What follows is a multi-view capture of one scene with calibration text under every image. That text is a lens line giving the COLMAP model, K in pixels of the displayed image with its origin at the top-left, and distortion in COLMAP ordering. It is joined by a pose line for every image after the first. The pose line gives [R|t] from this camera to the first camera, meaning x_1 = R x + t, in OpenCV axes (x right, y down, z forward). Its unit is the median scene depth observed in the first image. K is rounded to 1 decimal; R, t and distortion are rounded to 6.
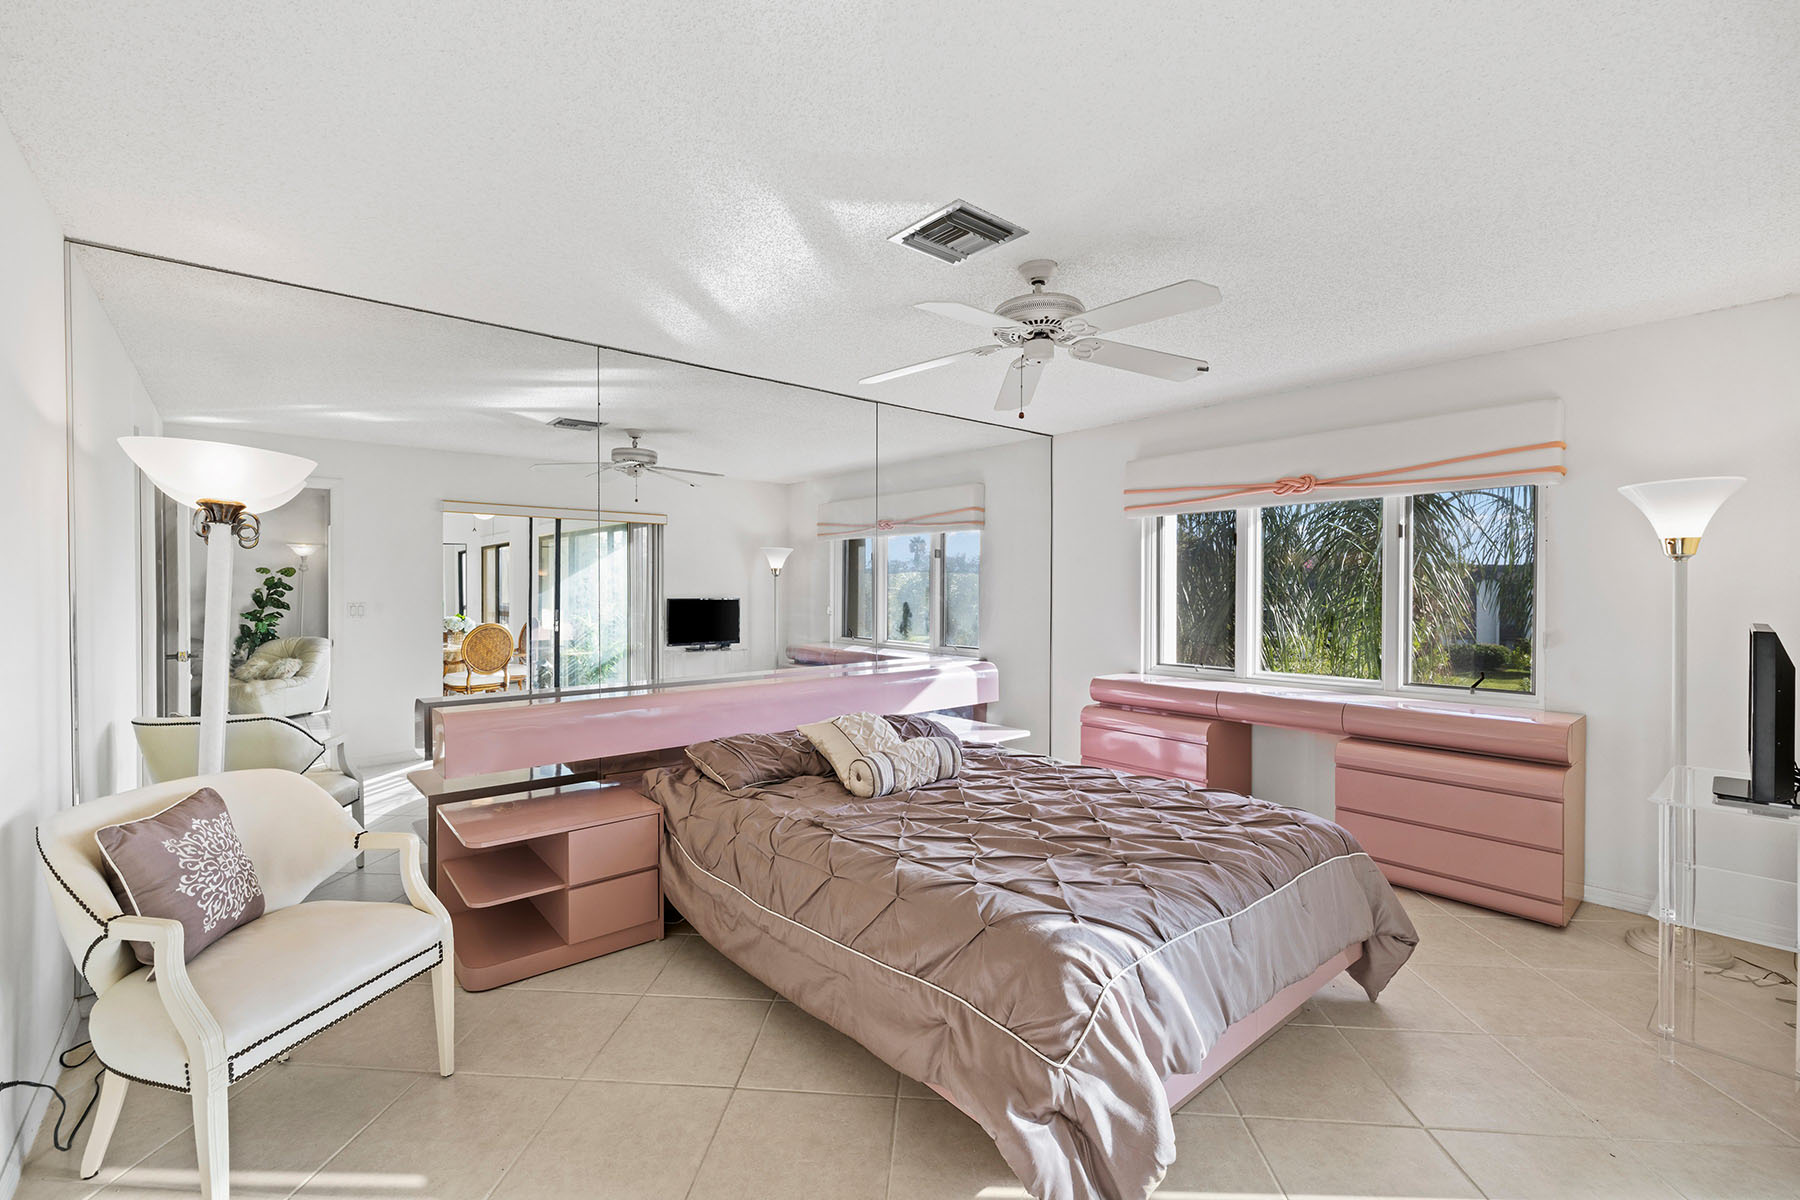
lens RADIAL K [[754.9, 0, 895.4], [0, 754.9, 586.9], [0, 0, 1]] dist [0.000518, 0.000884]
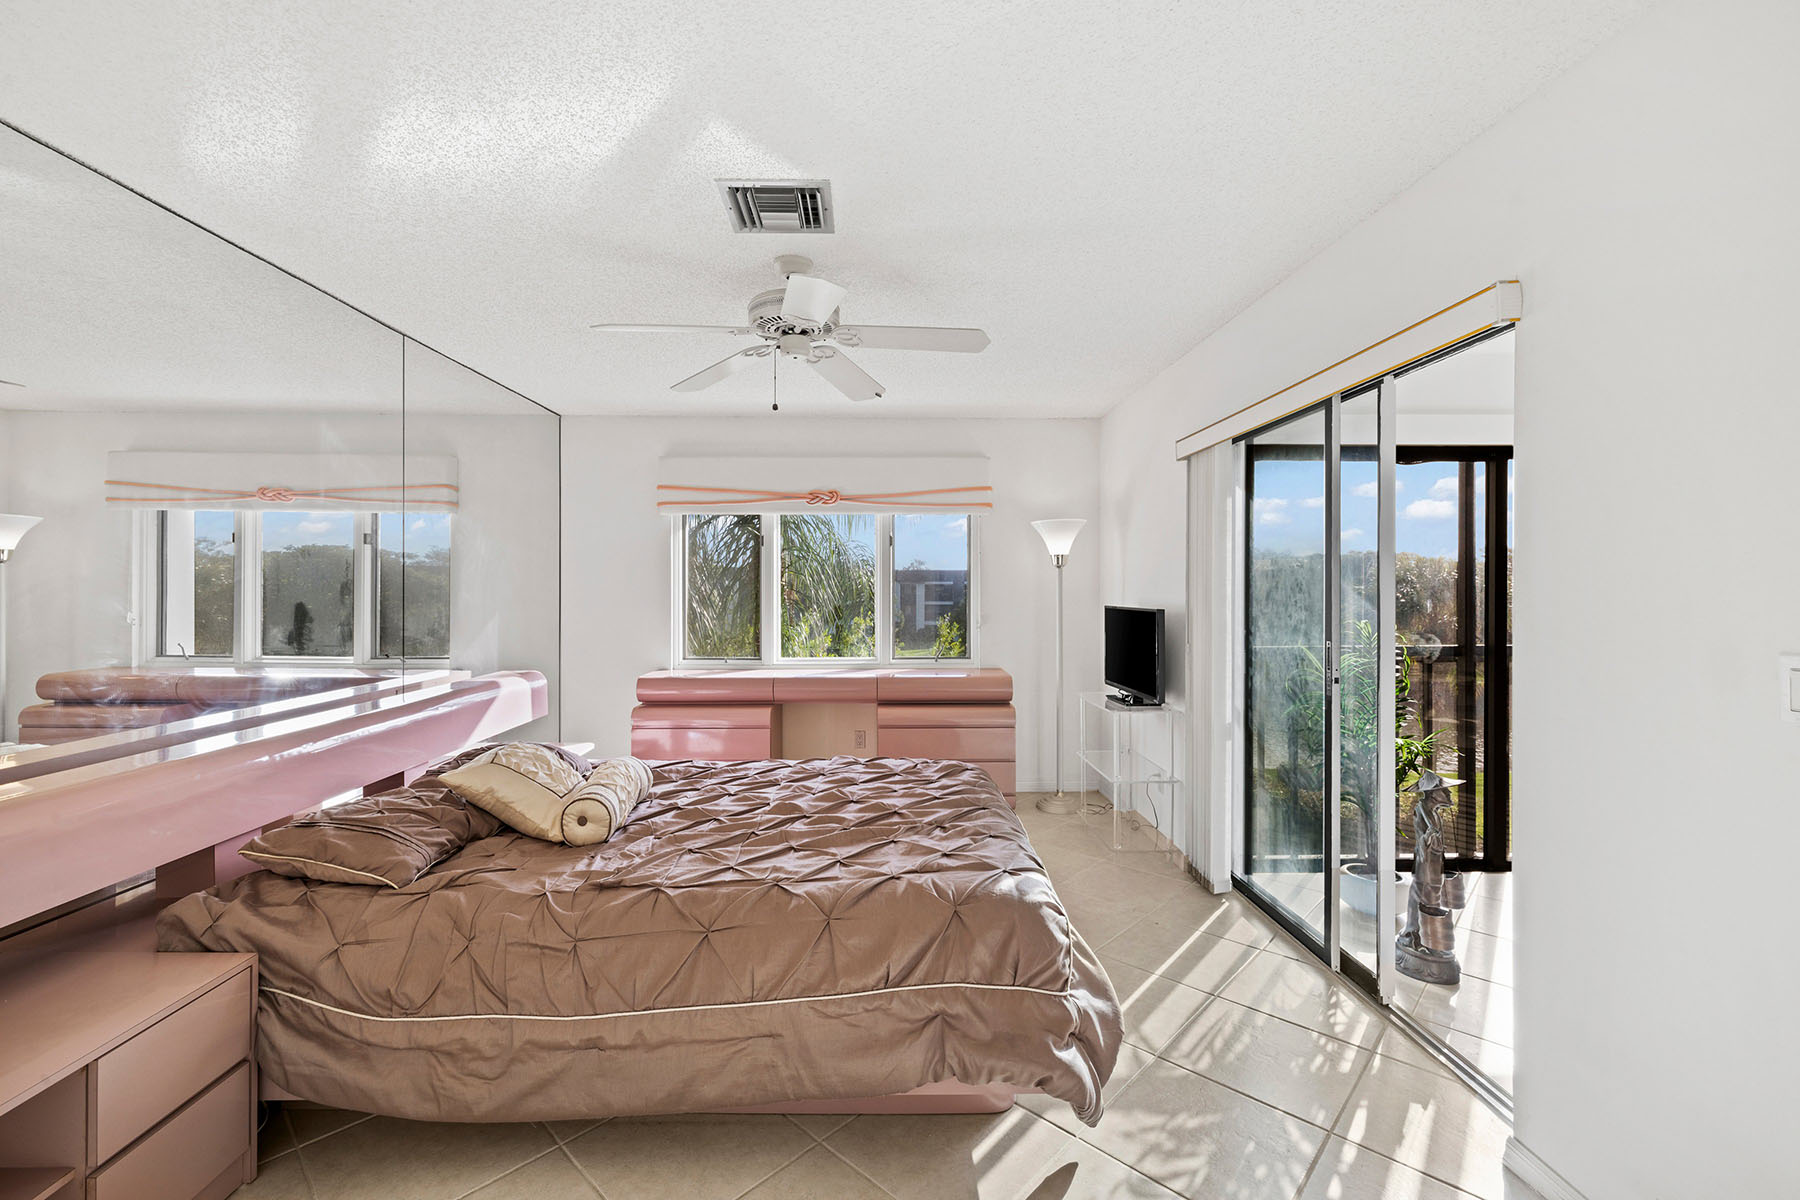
lens RADIAL K [[741.9, 0, 899.1], [0, 741.9, 582.0], [0, 0, 1]] dist [0.000958, 0.000210]
pose [[0.640488, 0.005096, 0.767951, -0.471770], [-0.003901, 0.999987, -0.003382, 0.001487], [-0.767958, -0.000830, 0.640500, 0.262671]]
